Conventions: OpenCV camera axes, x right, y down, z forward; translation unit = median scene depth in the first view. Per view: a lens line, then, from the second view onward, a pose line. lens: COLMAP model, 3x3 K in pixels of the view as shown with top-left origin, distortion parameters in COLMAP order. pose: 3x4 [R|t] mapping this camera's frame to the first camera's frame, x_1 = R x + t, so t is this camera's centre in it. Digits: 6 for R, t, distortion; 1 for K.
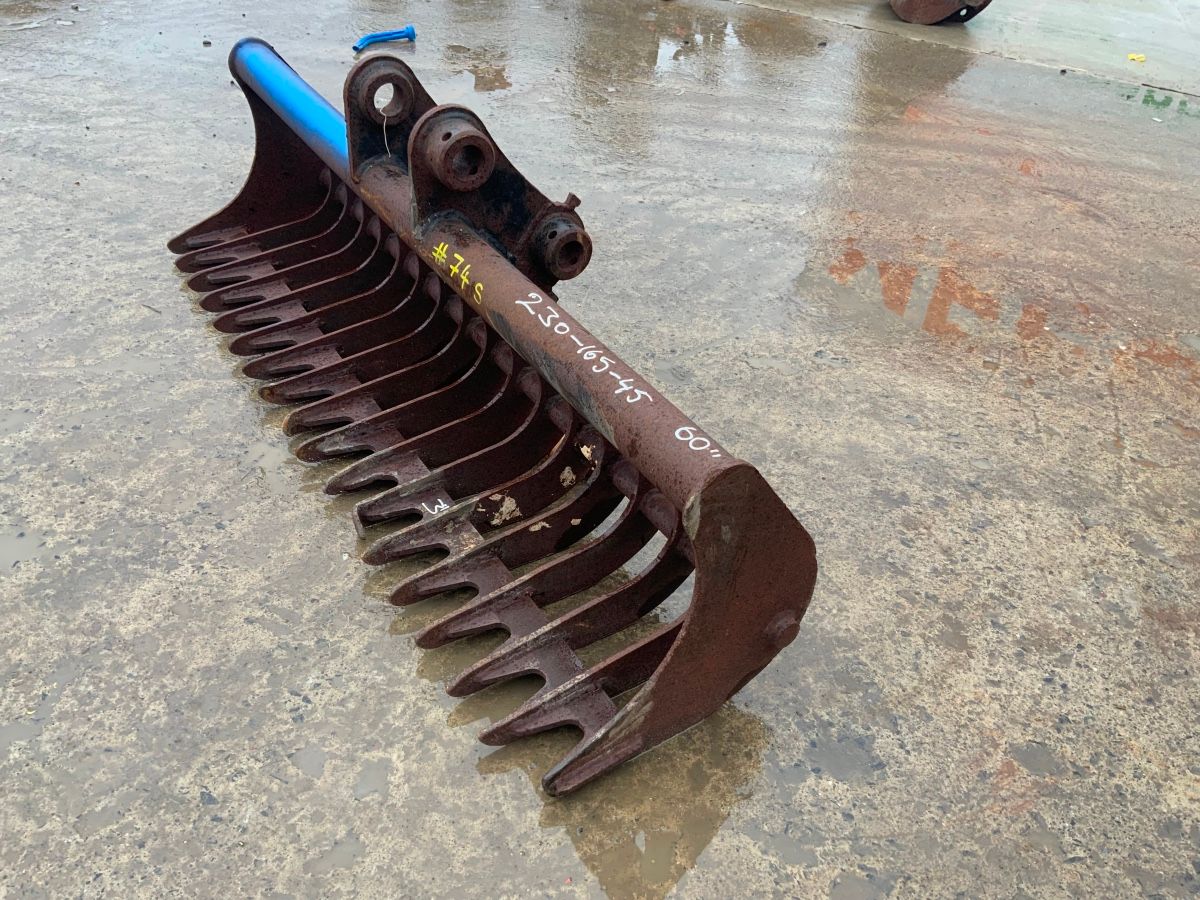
lens RADIAL K [[987.1, 0, 596.2], [0, 987.1, 447.7], [0, 0, 1]] dist [0.092572, -0.197873]
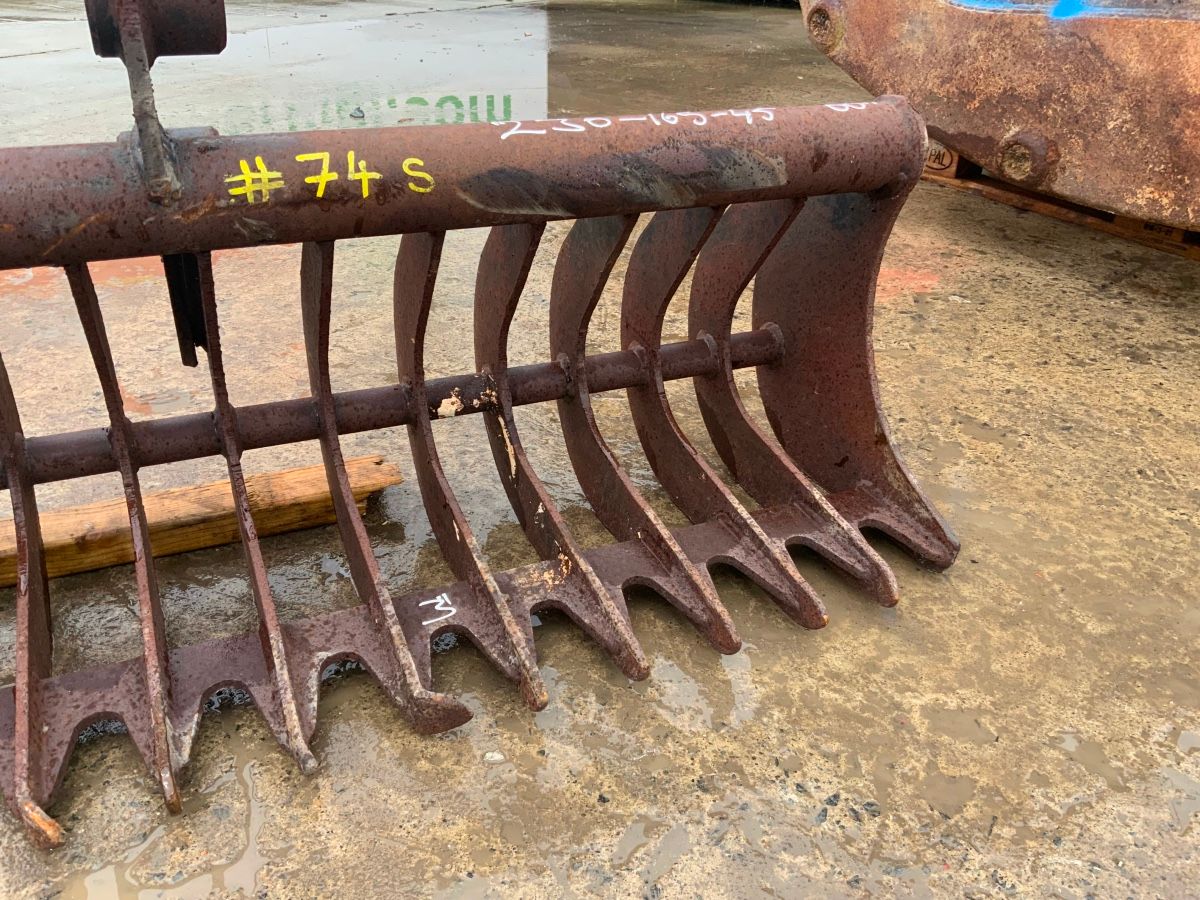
lens RADIAL K [[989.3, 0, 599.8], [0, 989.3, 453.9], [0, 0, 1]] dist [0.097539, -0.178043]
pose [[0.149730, -0.546445, 0.824002, -0.649709], [0.578036, 0.724516, 0.375435, -0.190365], [-0.802157, 0.420089, 0.424347, 0.723089]]
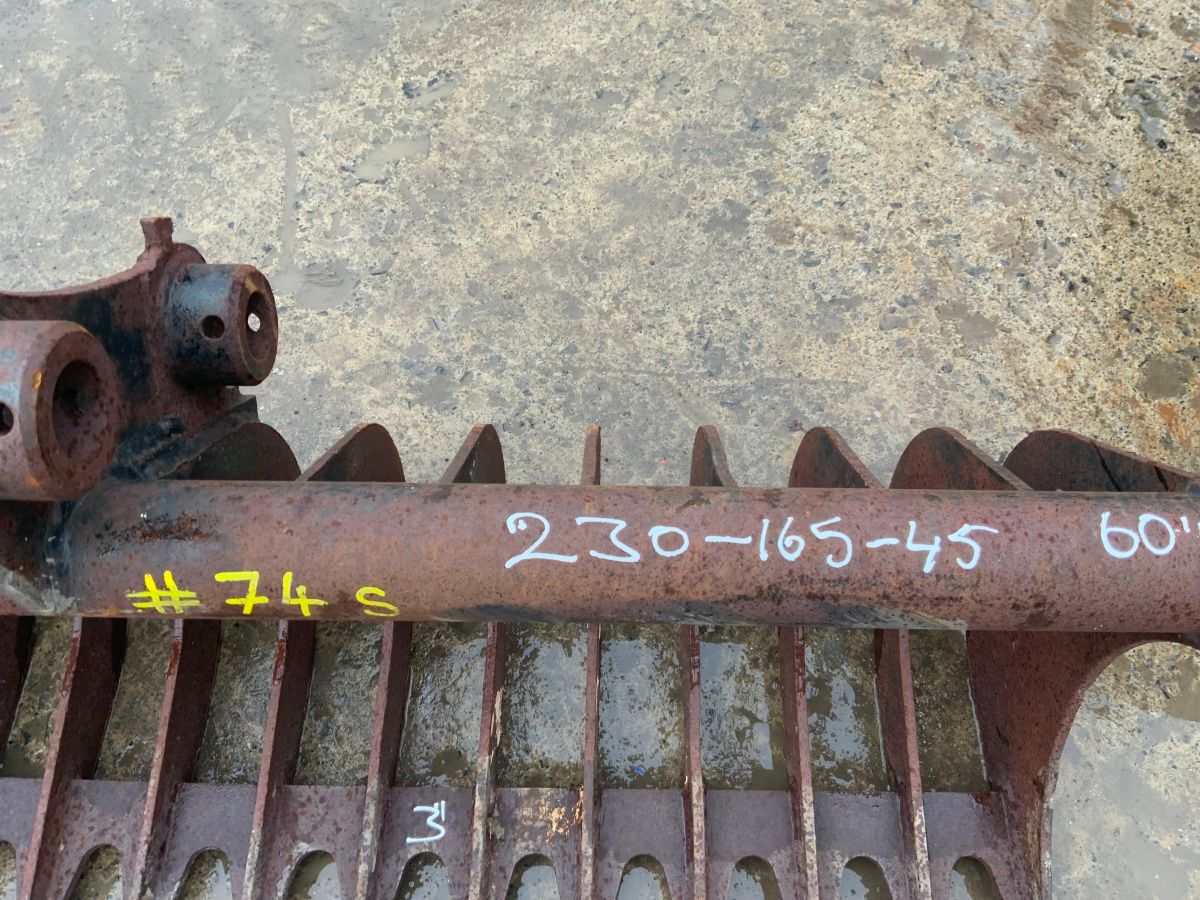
lens RADIAL K [[989.3, 0, 599.8], [0, 989.3, 453.9], [0, 0, 1]] dist [0.097539, -0.178043]
pose [[0.555098, -0.764499, 0.327731, -0.152830], [0.538681, 0.630633, 0.558681, -0.372783], [-0.633789, -0.133580, 0.761885, 0.612183]]
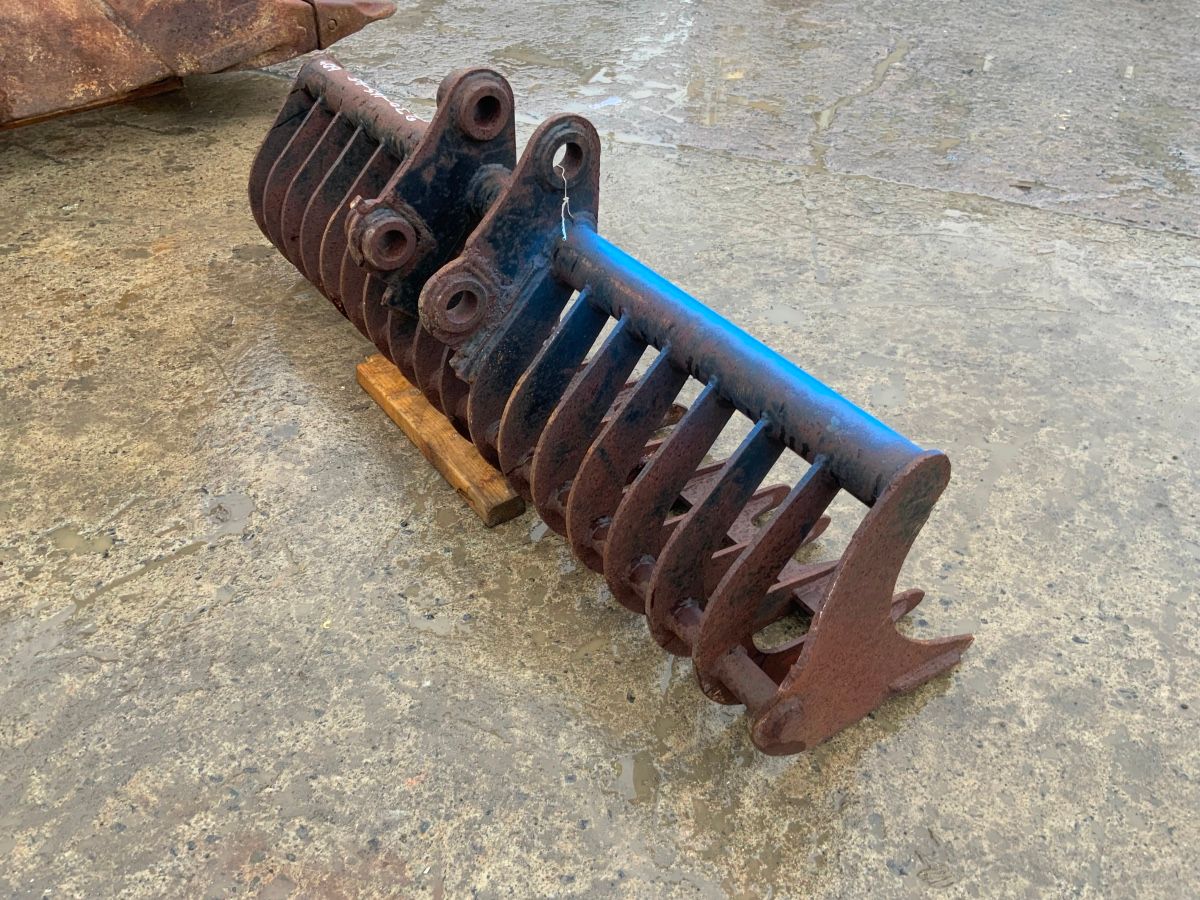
lens RADIAL K [[987.5, 0, 600.7], [0, 987.5, 458.0], [0, 0, 1]] dist [0.063943, -0.132834]
pose [[-0.993440, -0.058009, -0.098545, -0.200213], [-0.110080, 0.251803, 0.961497, -1.292116], [-0.030961, 0.966038, -0.256537, 1.683545]]
